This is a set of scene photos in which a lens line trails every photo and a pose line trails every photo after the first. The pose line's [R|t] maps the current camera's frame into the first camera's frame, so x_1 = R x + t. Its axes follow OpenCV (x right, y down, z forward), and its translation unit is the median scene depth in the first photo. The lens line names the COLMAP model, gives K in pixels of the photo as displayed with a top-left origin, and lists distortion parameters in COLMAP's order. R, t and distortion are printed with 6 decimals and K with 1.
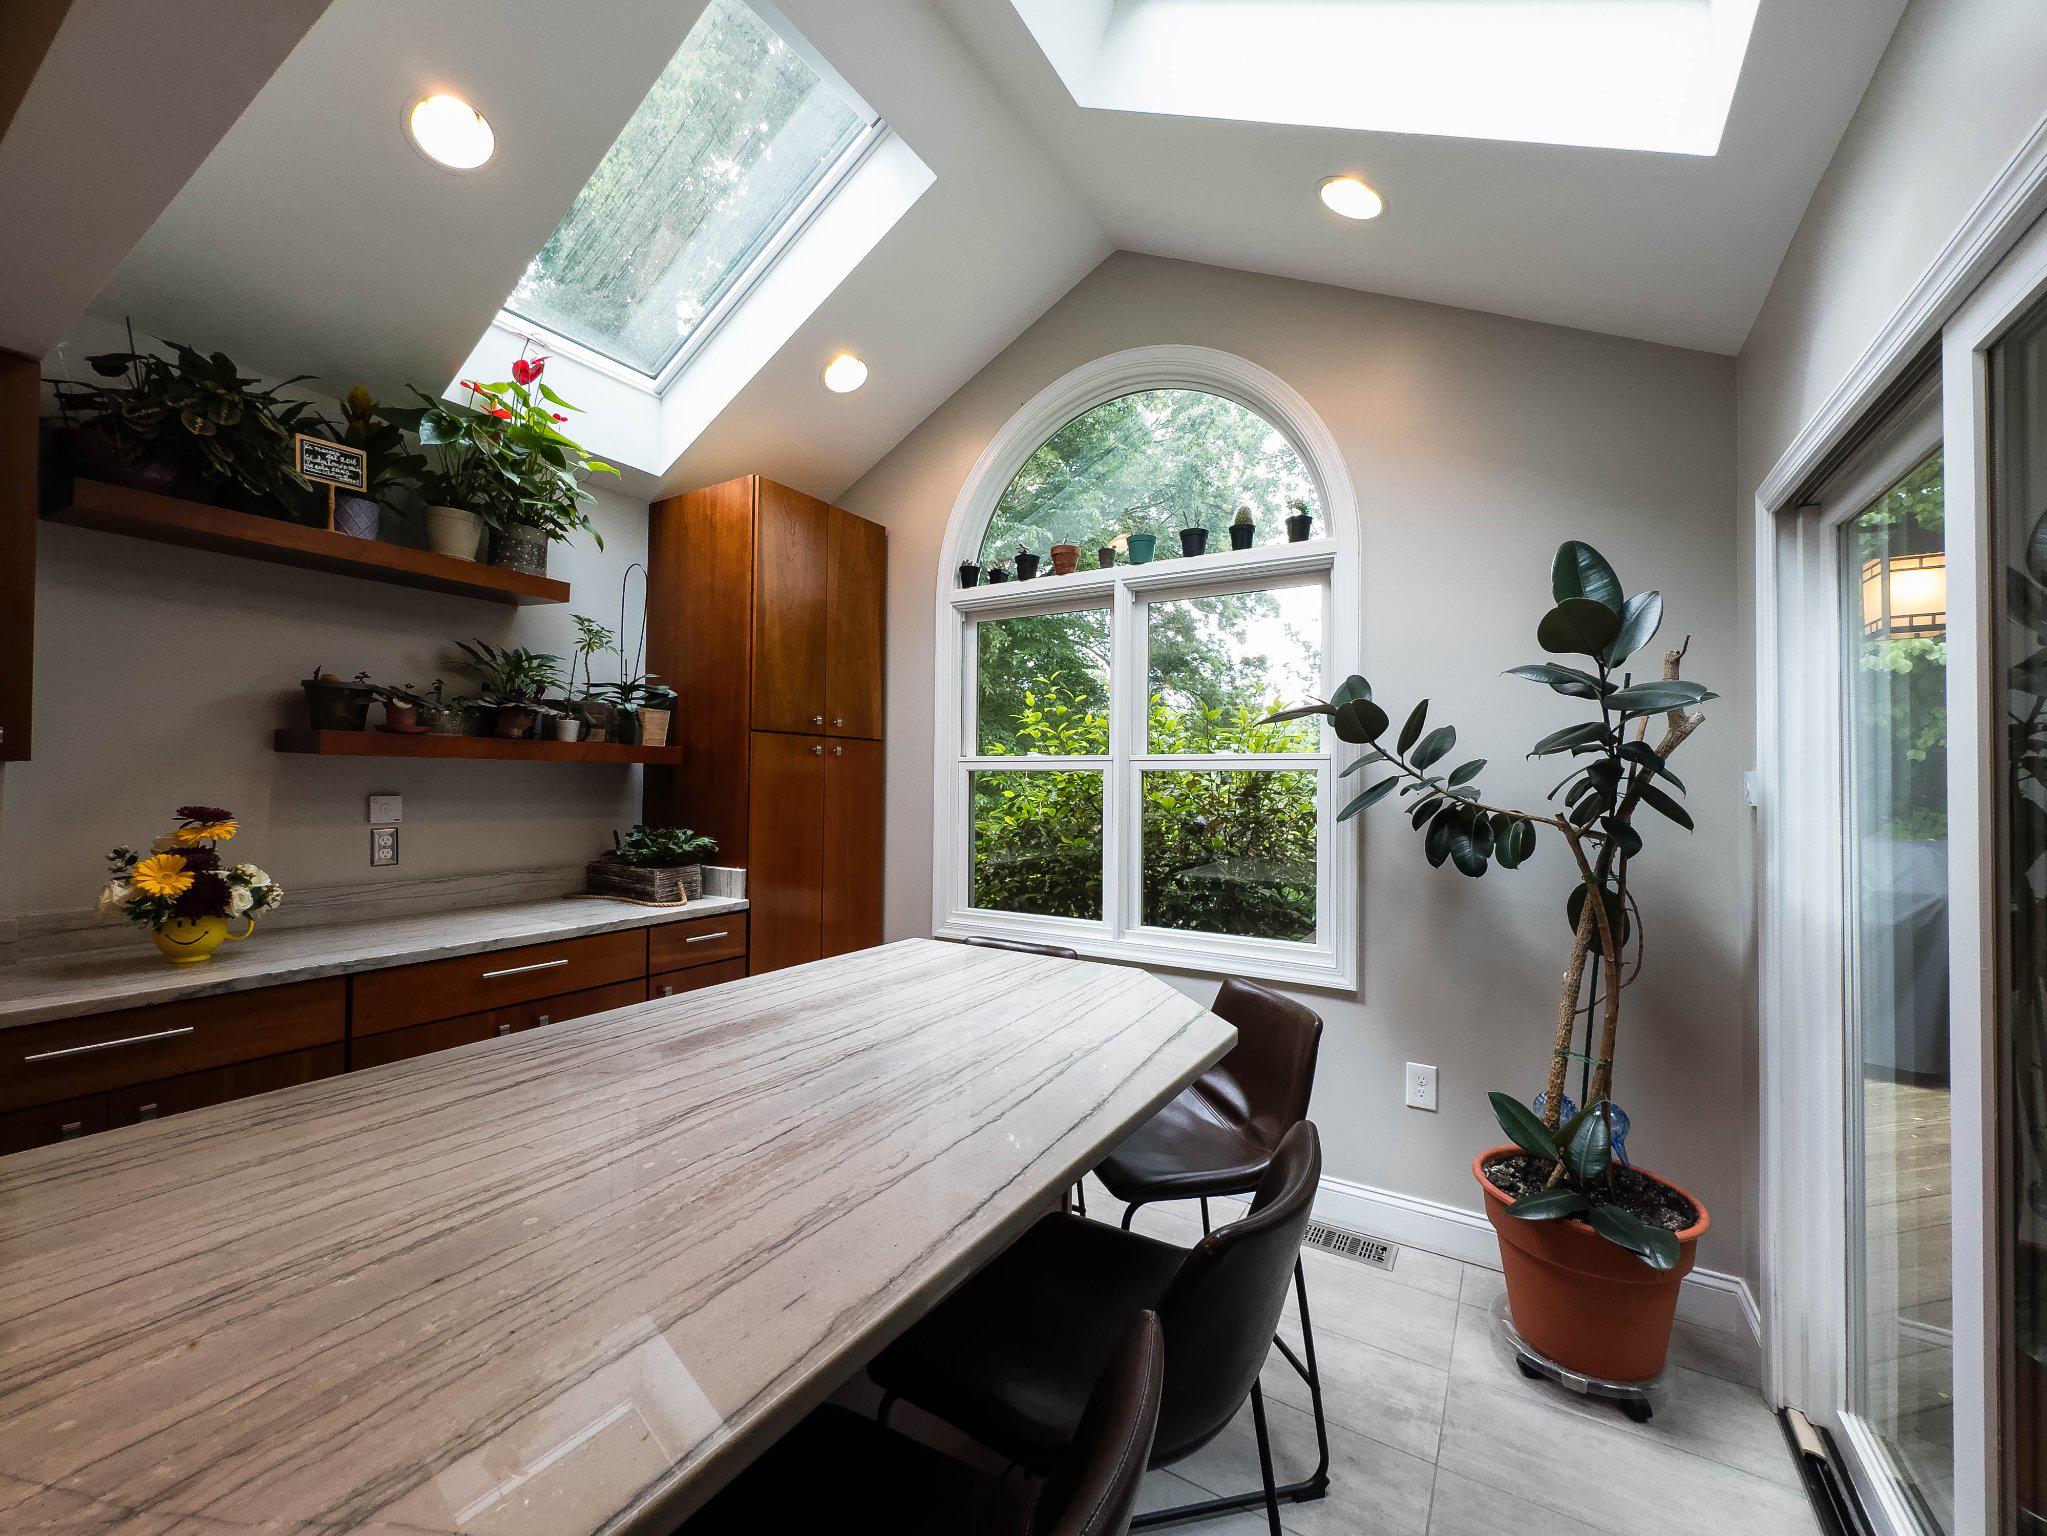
lens RADIAL K [[820.9, 0, 1037.5], [0, 820.9, 772.0], [0, 0, 1]] dist [-0.000485, -0.000187]
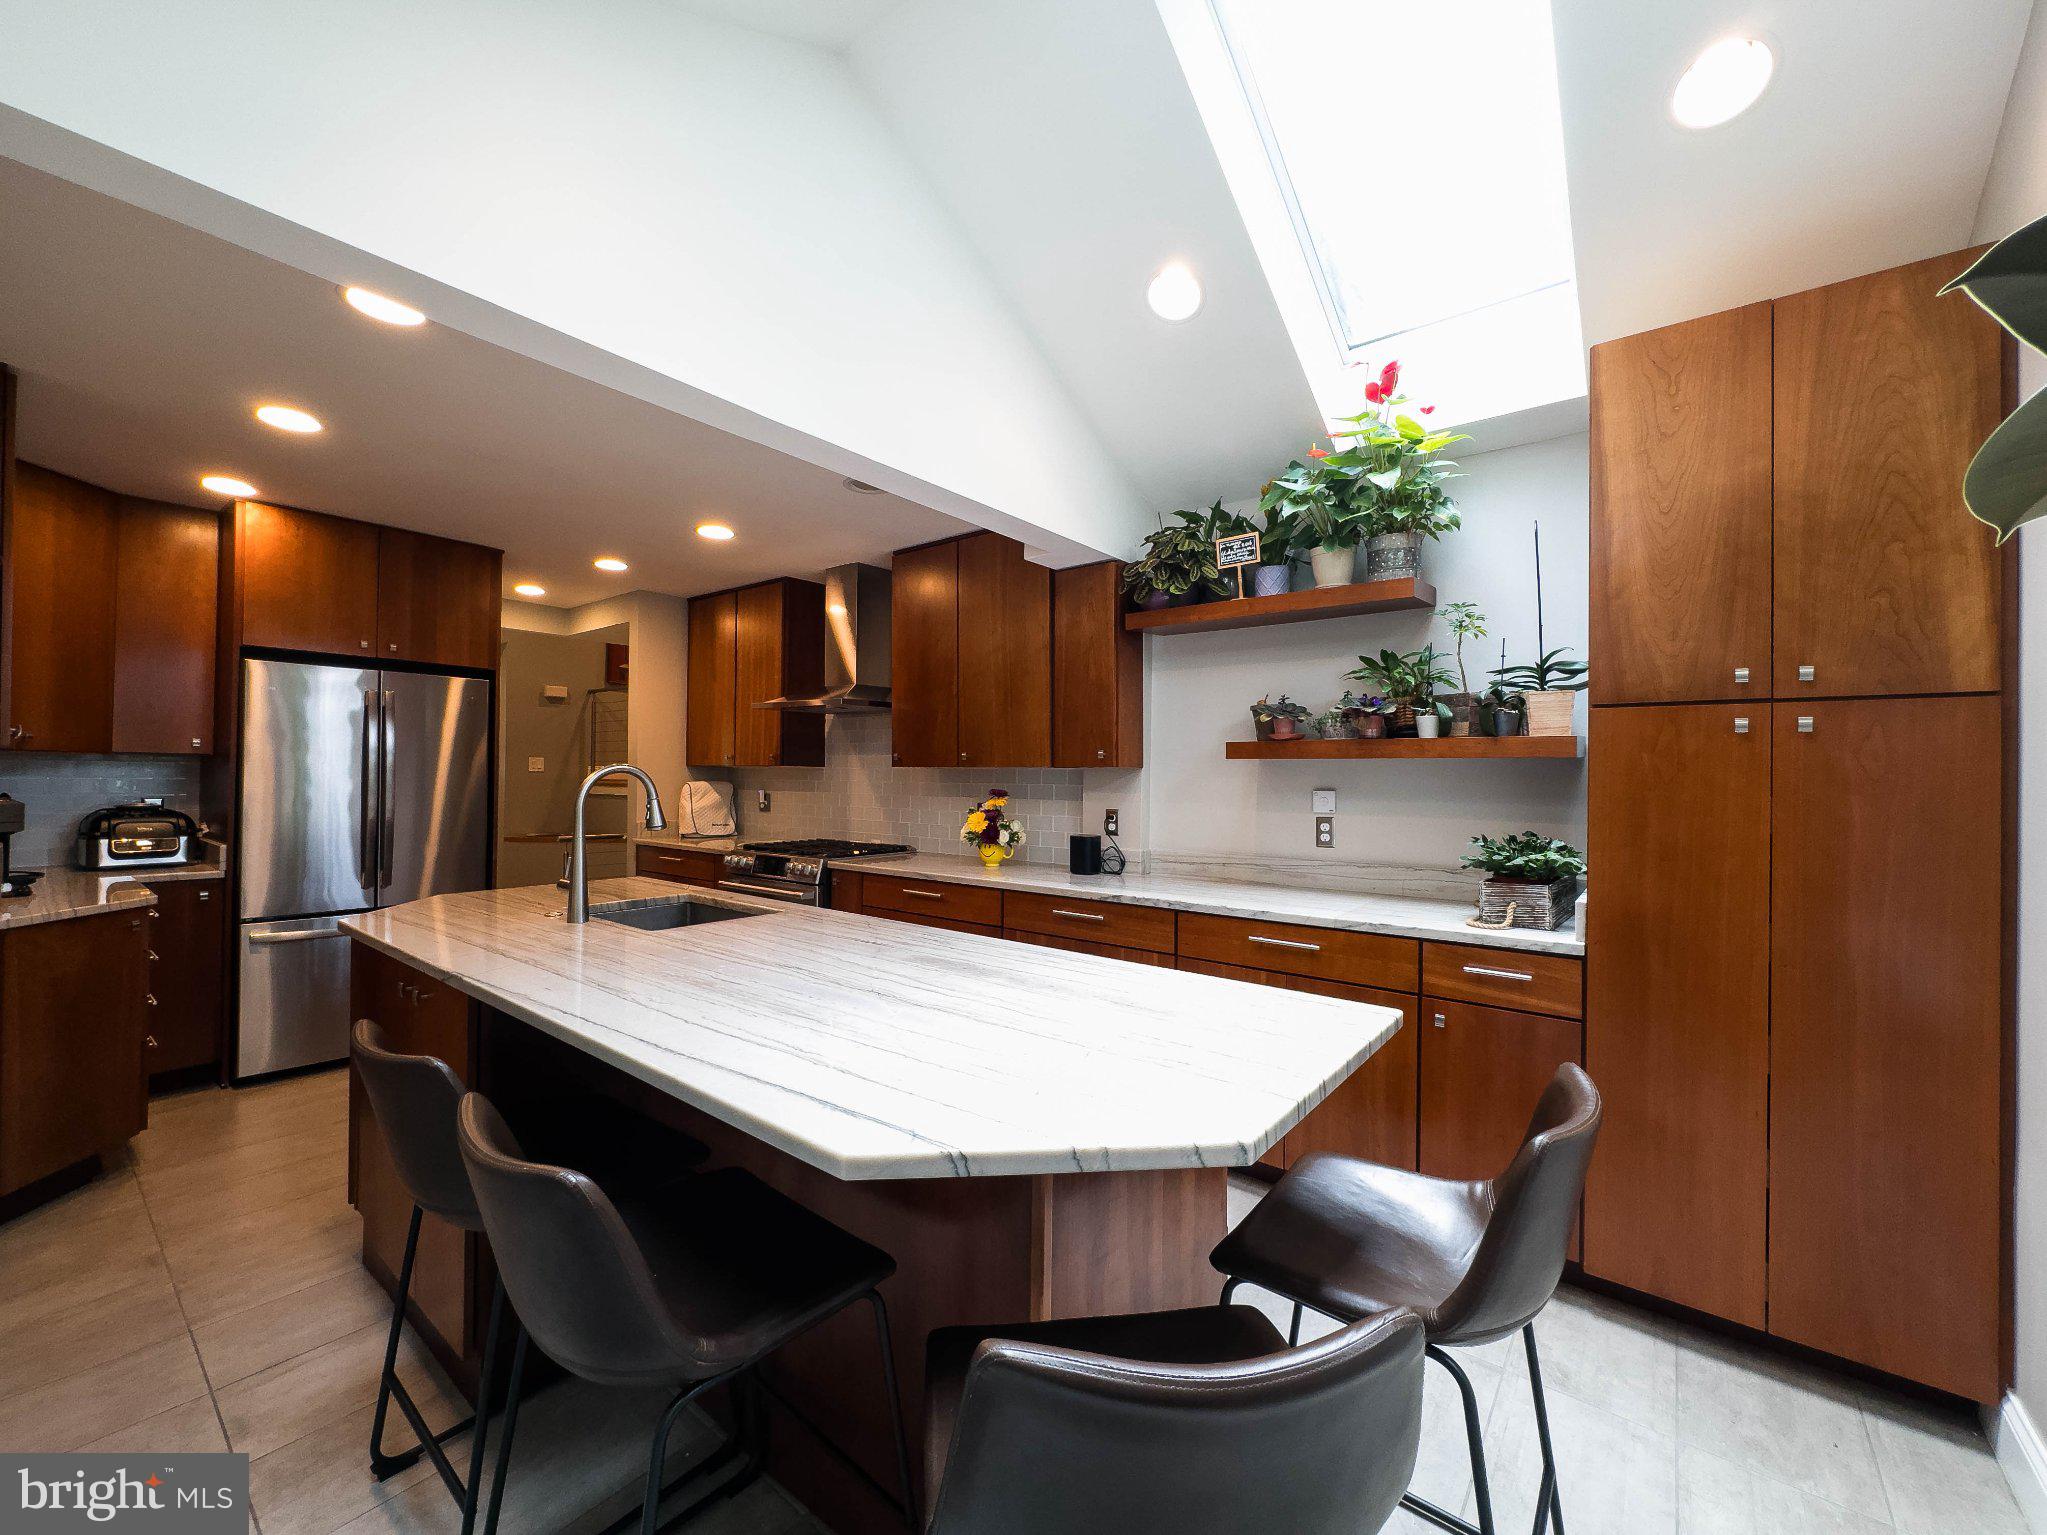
lens RADIAL K [[820.9, 0, 1018.2], [0, 820.9, 767.8], [0, 0, 1]] dist [-0.000485, -0.000187]
pose [[-0.136867, -0.019492, -0.990398, 0.850563], [0.003113, 0.999793, -0.020107, 0.030694], [0.990585, -0.005835, -0.136778, 1.220058]]
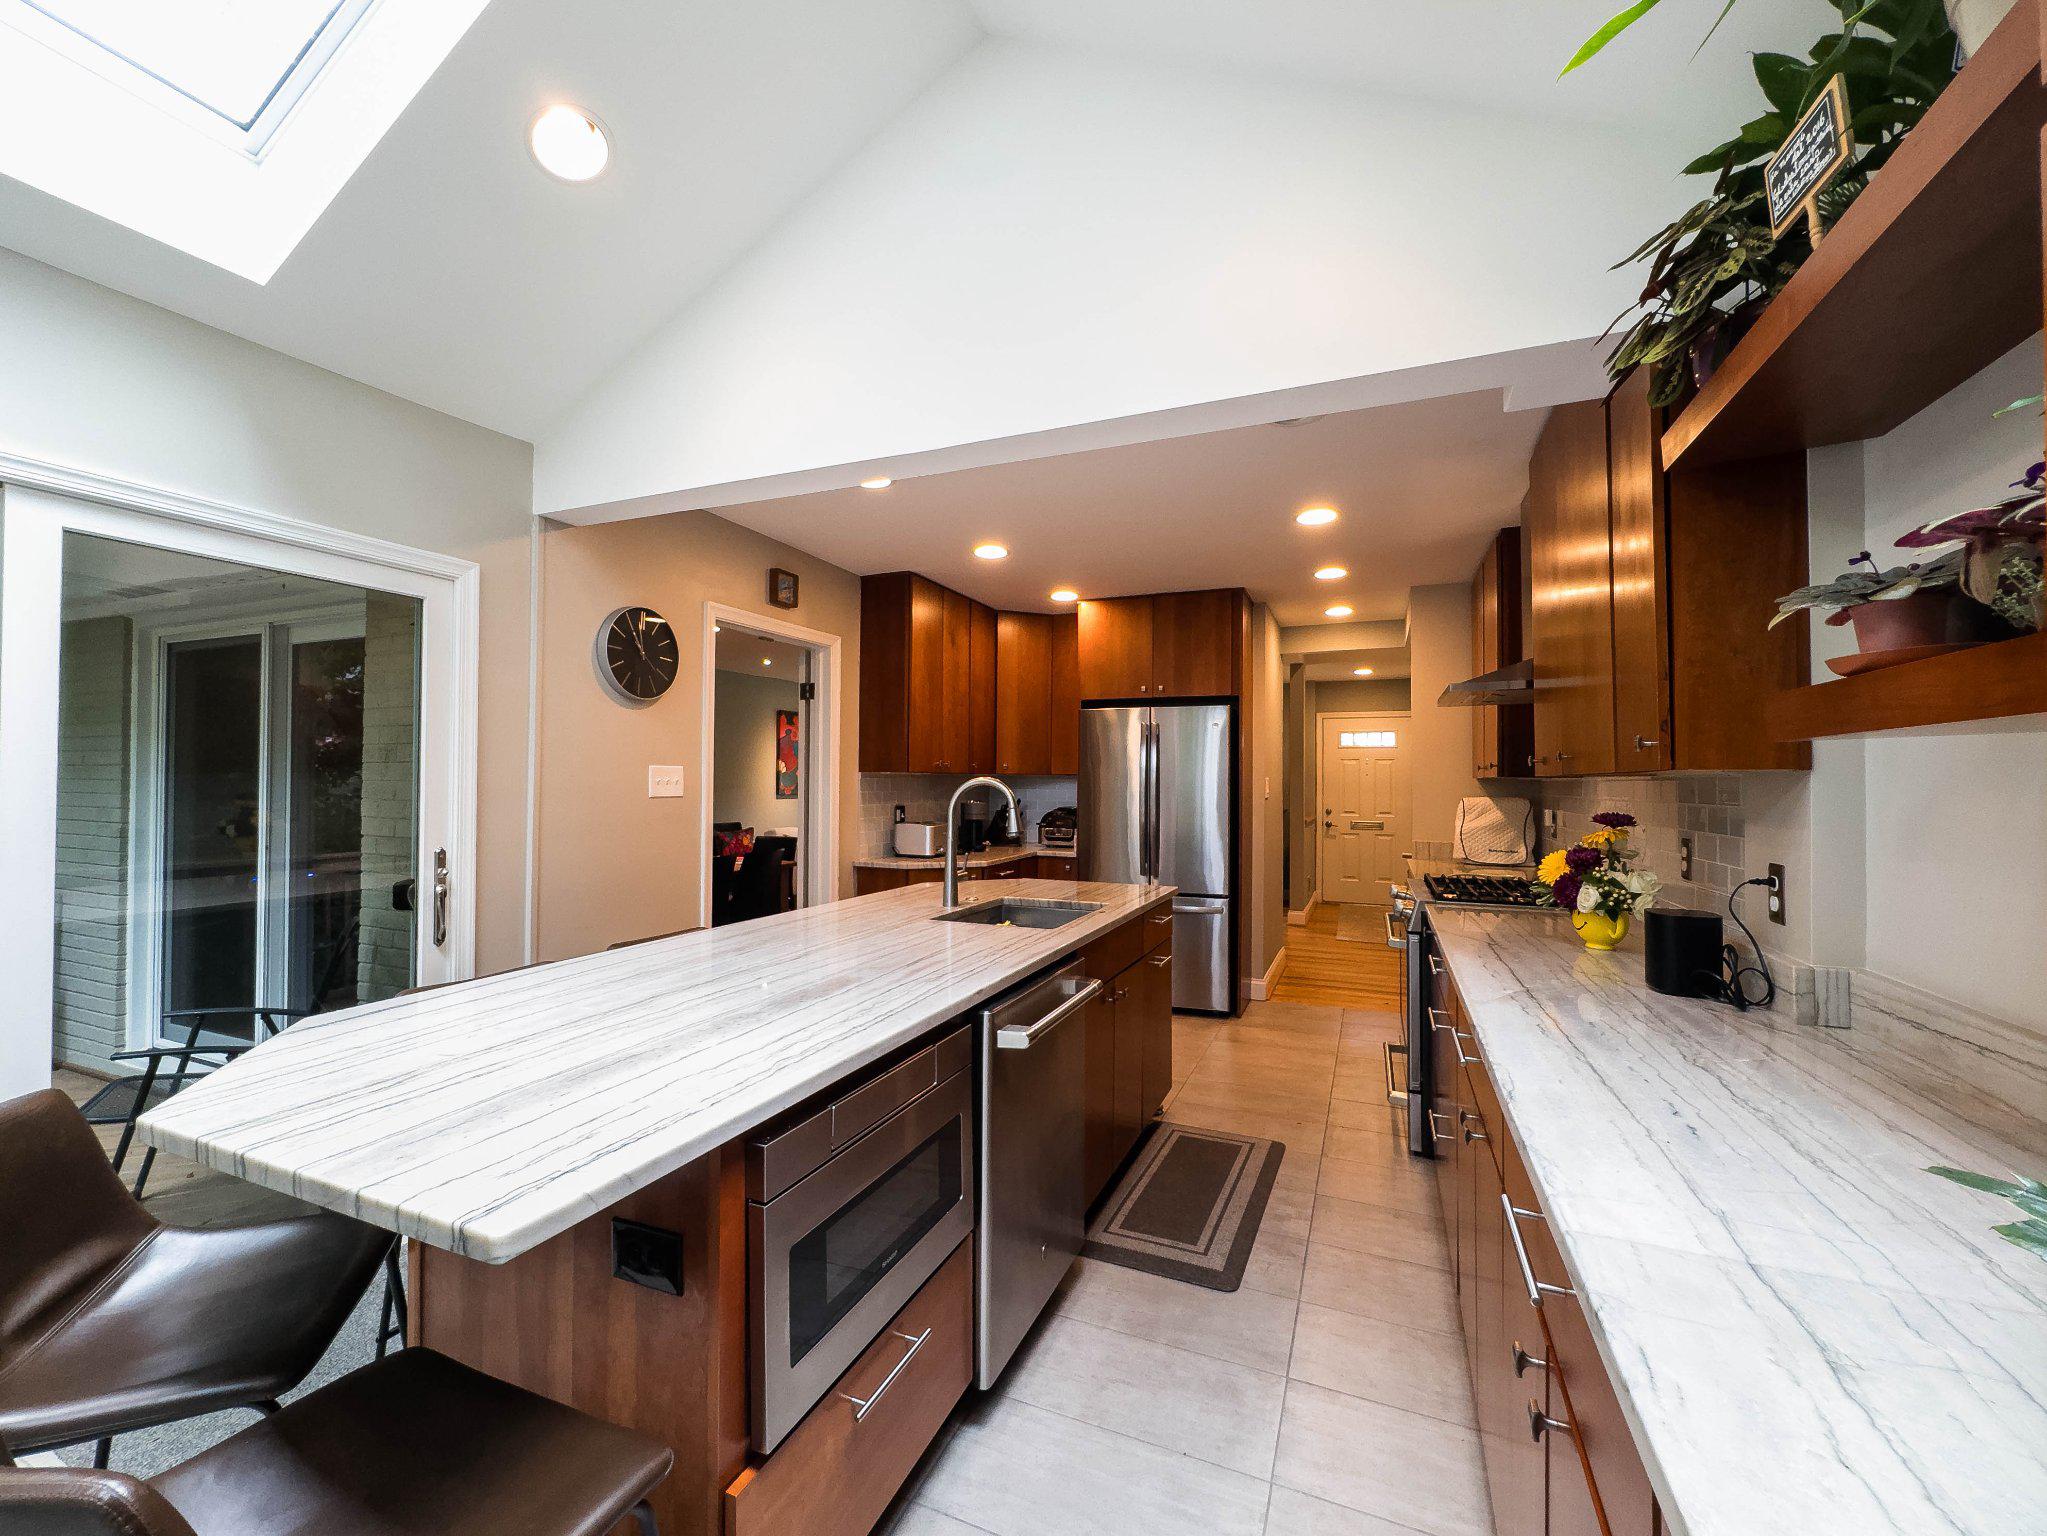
lens RADIAL K [[820.9, 0, 1012.9], [0, 820.9, 769.4], [0, 0, 1]] dist [-0.000485, -0.000187]
pose [[-0.988192, -0.018943, -0.152044, -0.453792], [-0.014514, 0.999439, -0.030185, 0.028162], [0.152530, -0.027622, -0.987913, 2.116457]]
